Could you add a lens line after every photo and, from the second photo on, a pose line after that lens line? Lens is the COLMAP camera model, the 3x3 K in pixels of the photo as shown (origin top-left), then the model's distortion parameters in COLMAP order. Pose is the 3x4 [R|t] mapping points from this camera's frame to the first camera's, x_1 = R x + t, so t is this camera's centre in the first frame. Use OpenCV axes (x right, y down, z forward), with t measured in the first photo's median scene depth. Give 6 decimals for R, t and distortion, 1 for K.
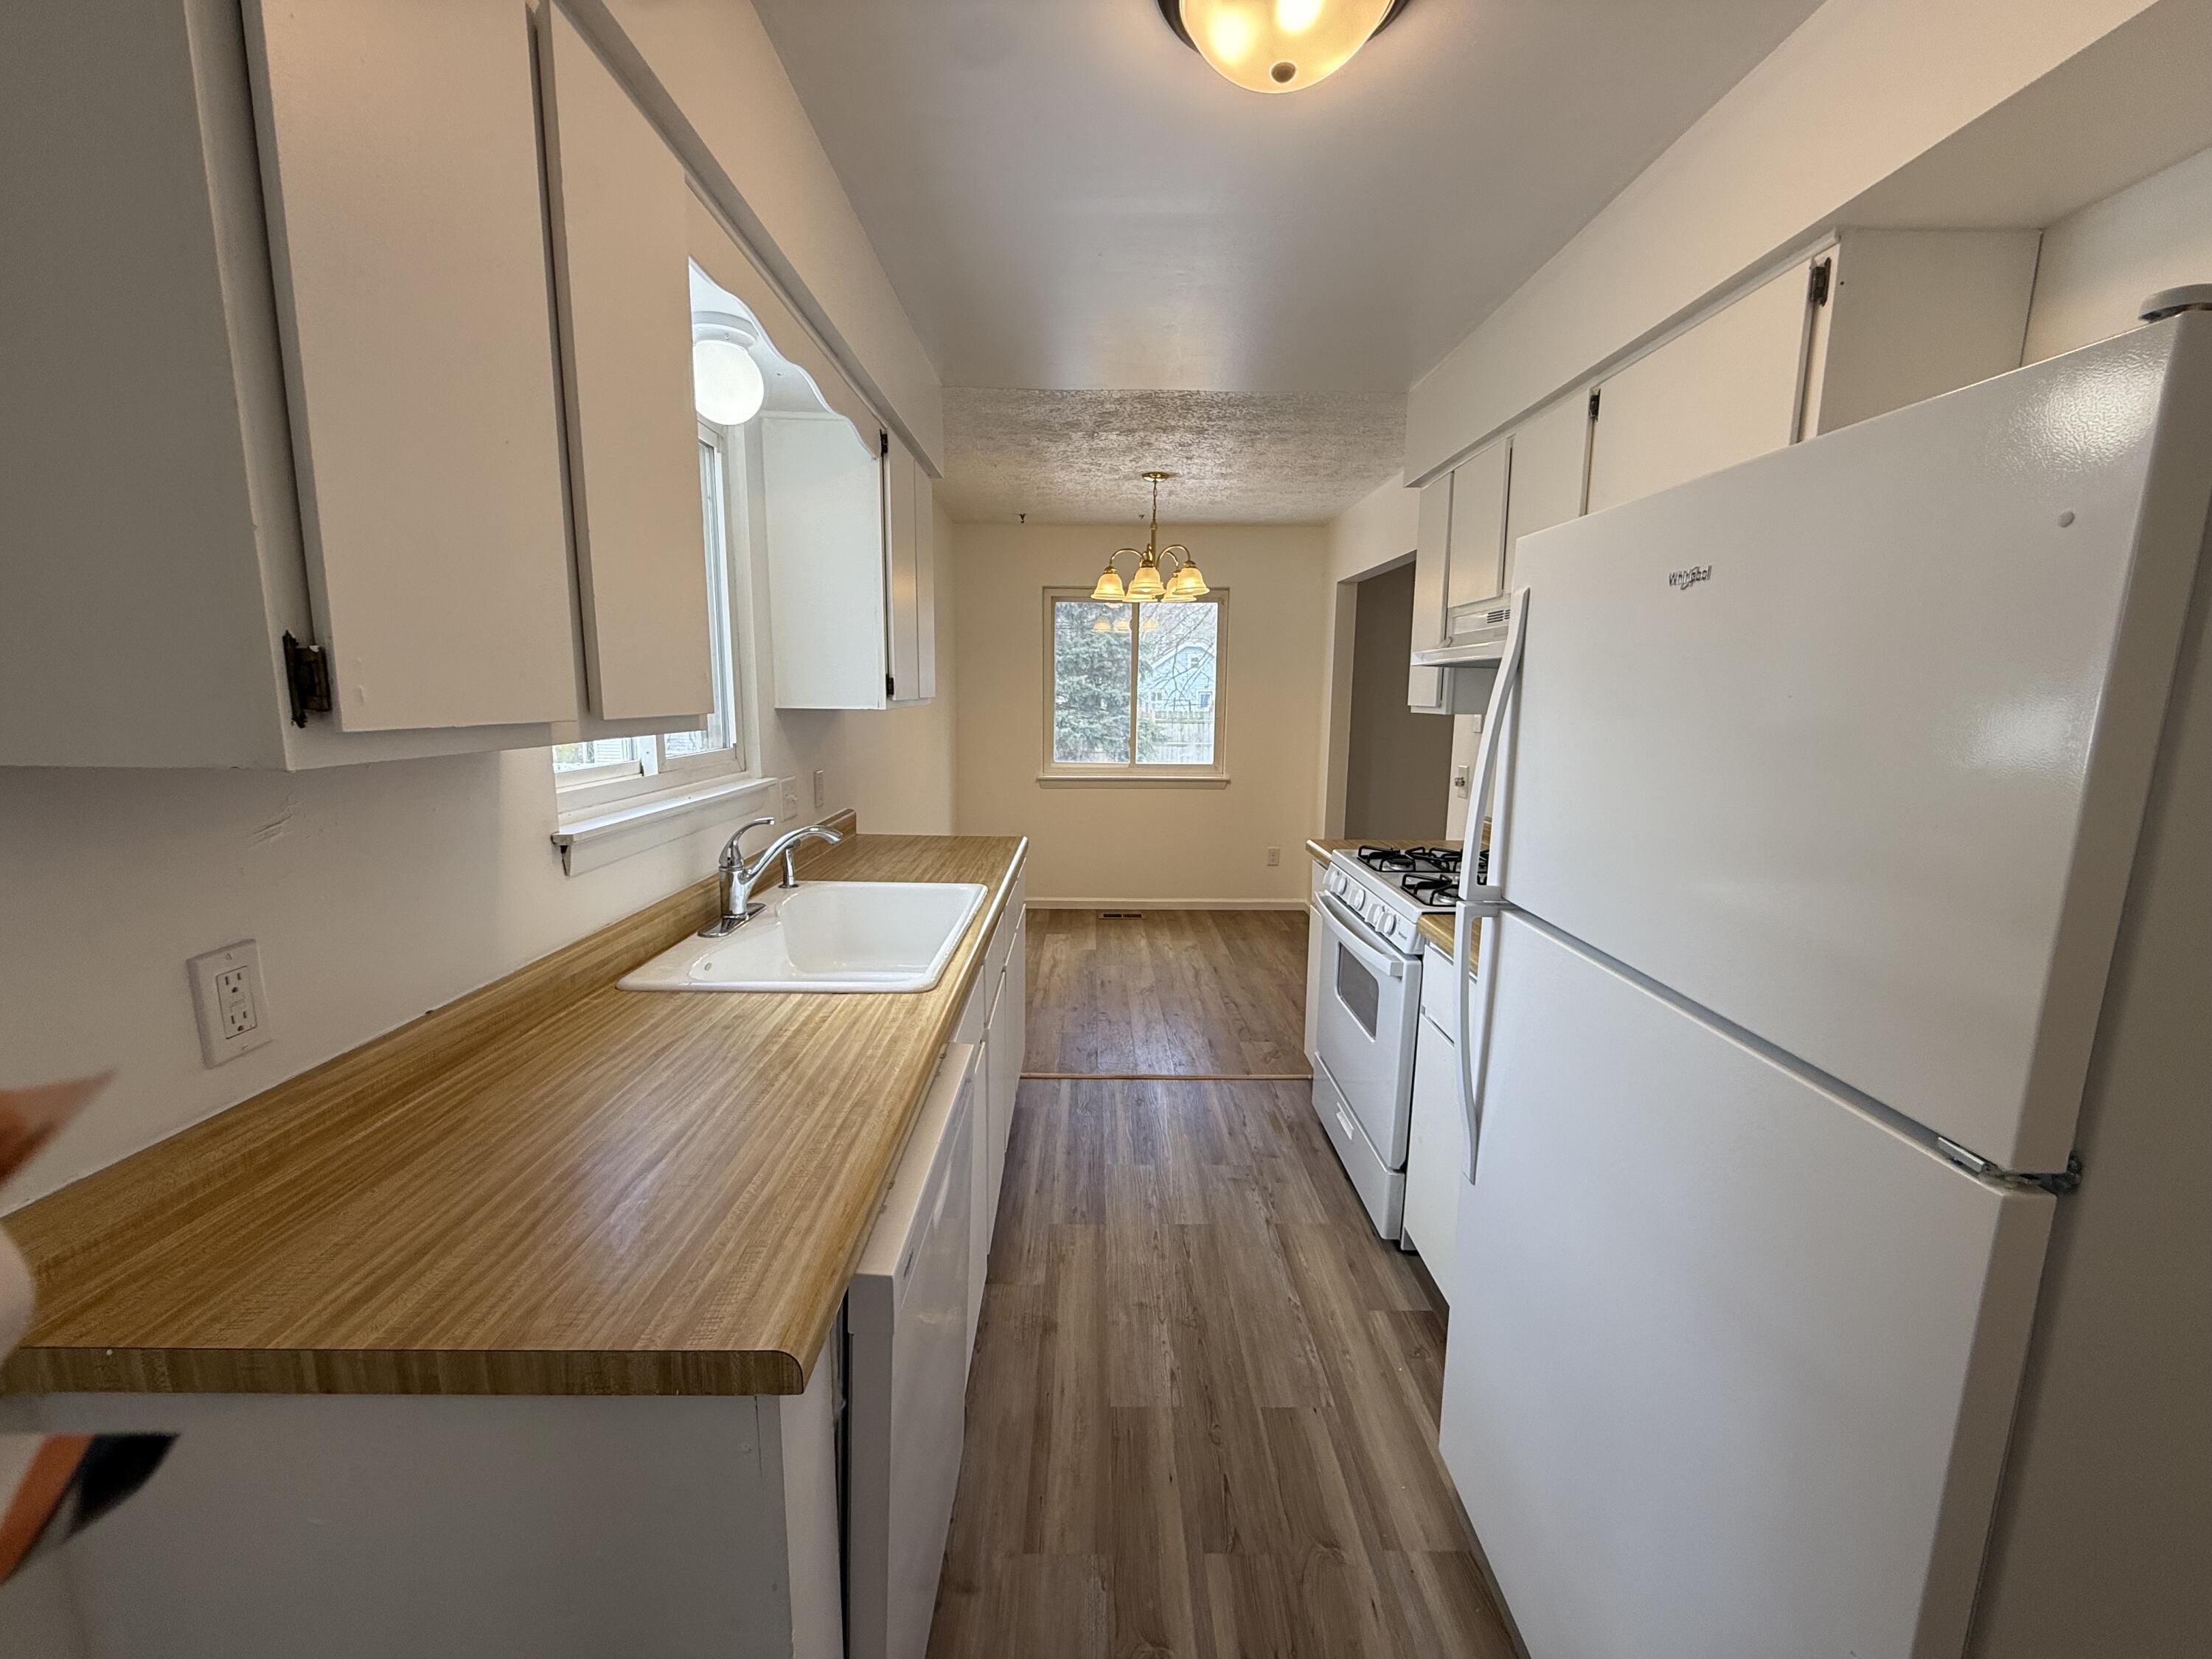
lens RADIAL K [[883.1, 0, 1099.2], [0, 883.1, 830.0], [0, 0, 1]] dist [0.000387, -0.000205]
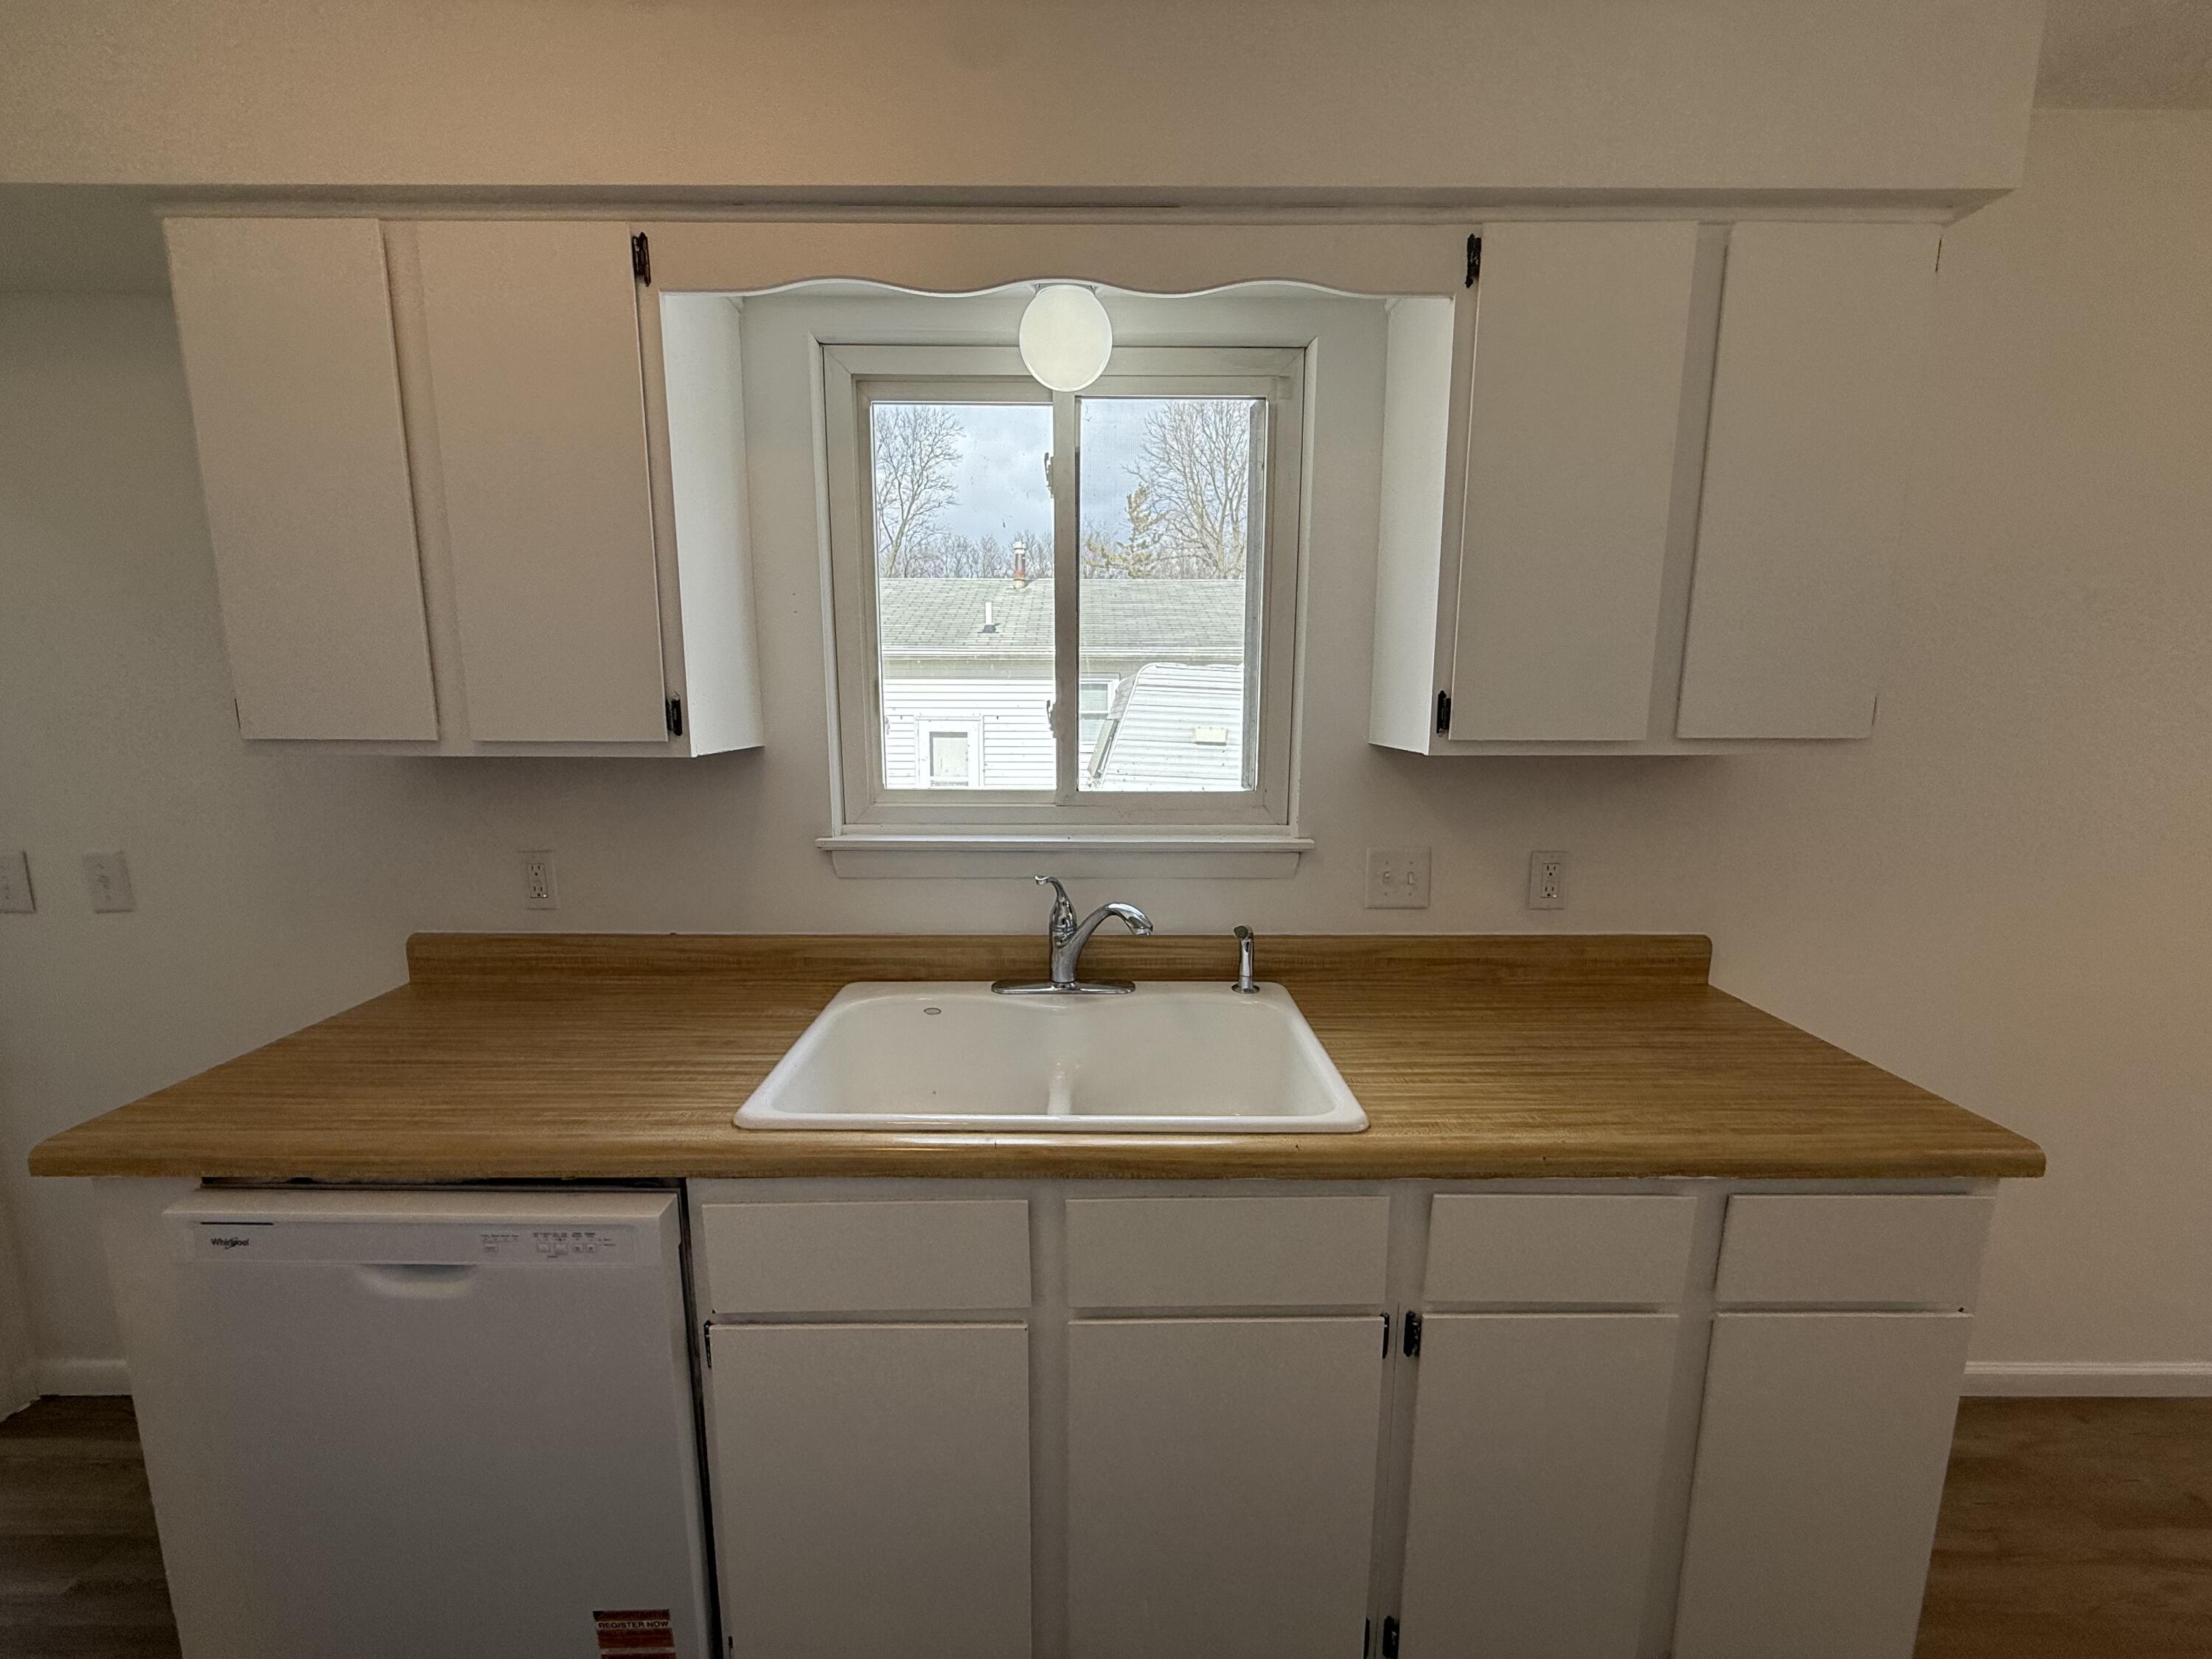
lens RADIAL K [[883.1, 0, 1103.6], [0, 883.1, 829.4], [0, 0, 1]] dist [0.000387, -0.000205]
pose [[-0.004963, 0.141946, -0.989862, 0.272155], [-0.158224, 0.977293, 0.140937, -0.115910], [0.987391, 0.157320, 0.017609, 0.673907]]
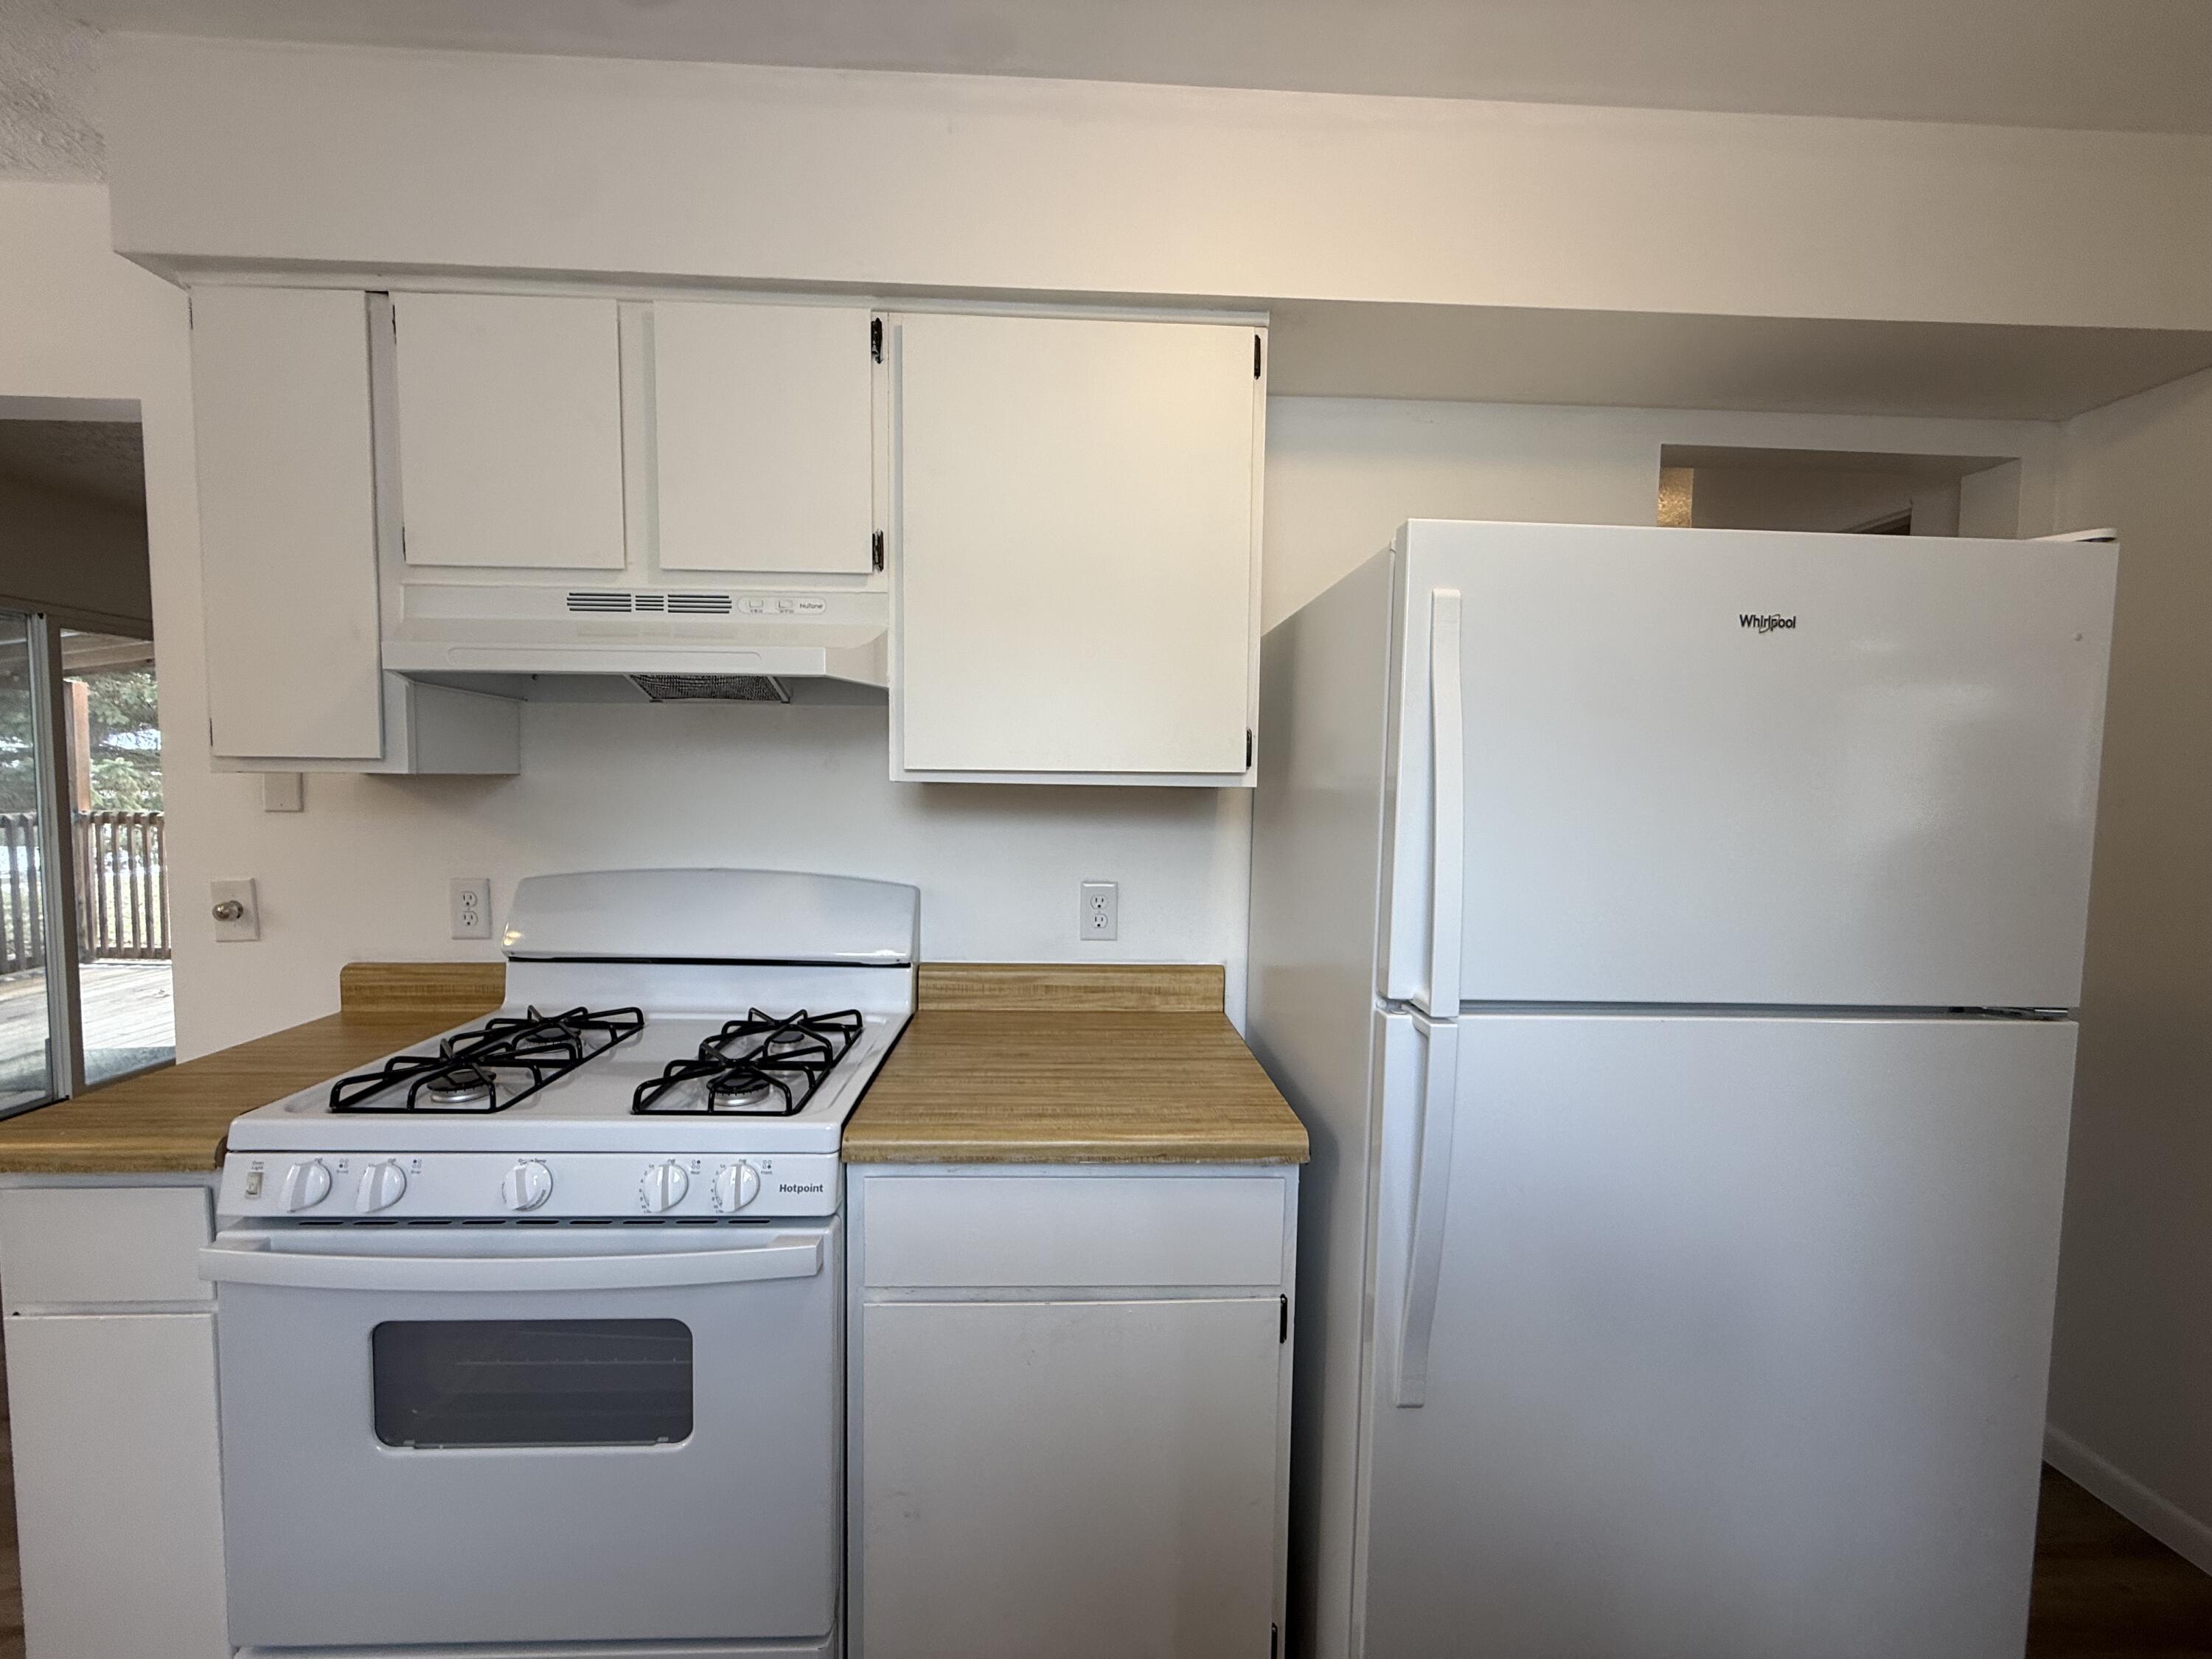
lens RADIAL K [[883.1, 0, 1105.0], [0, 883.1, 833.0], [0, 0, 1]] dist [0.000387, -0.000205]
pose [[-0.037050, -0.069455, 0.996897, -0.127600], [0.144018, 0.986797, 0.074103, -0.075643], [-0.988881, 0.146317, -0.026558, 0.613201]]
